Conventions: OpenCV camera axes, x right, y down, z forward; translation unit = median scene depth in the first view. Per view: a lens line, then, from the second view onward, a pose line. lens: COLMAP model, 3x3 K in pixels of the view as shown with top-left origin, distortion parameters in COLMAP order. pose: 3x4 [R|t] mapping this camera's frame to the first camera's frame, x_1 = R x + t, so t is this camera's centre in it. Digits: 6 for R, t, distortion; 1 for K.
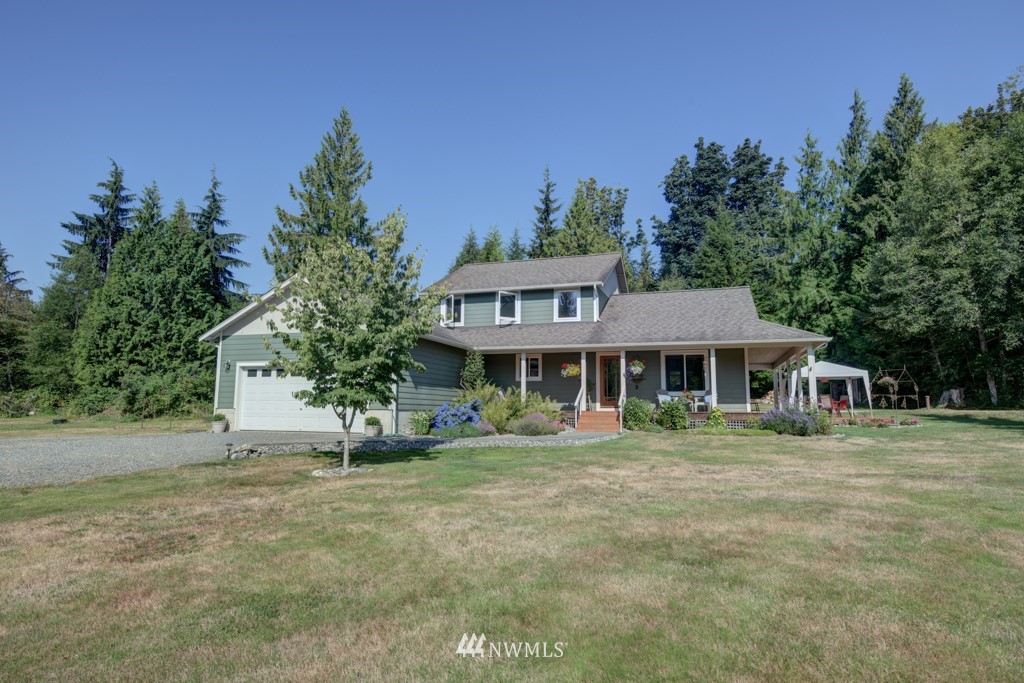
lens RADIAL K [[592.7, 0, 512.0], [0, 592.7, 341.5], [0, 0, 1]] dist [-0.001026, -0.000418]
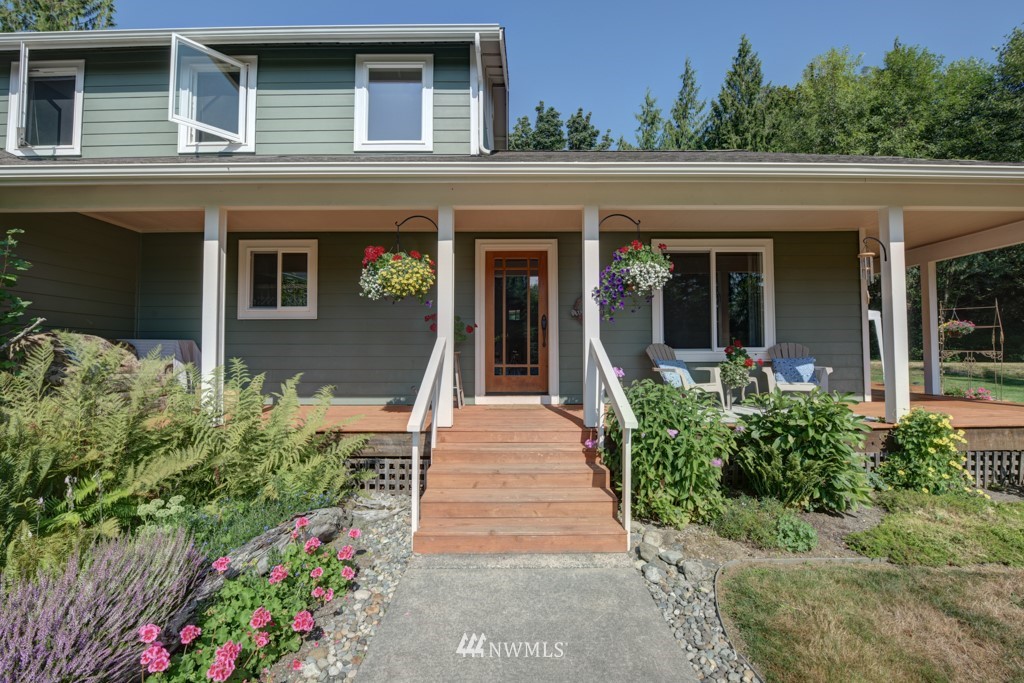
lens RADIAL K [[447.2, 0, 512.0], [0, 447.2, 341.5], [0, 0, 1]] dist [-0.026535, -0.000101]
pose [[0.952824, -0.003399, 0.303504, 0.075511], [-0.025545, 0.995492, 0.091344, 0.050562], [-0.302447, -0.094787, 0.948442, 0.686511]]
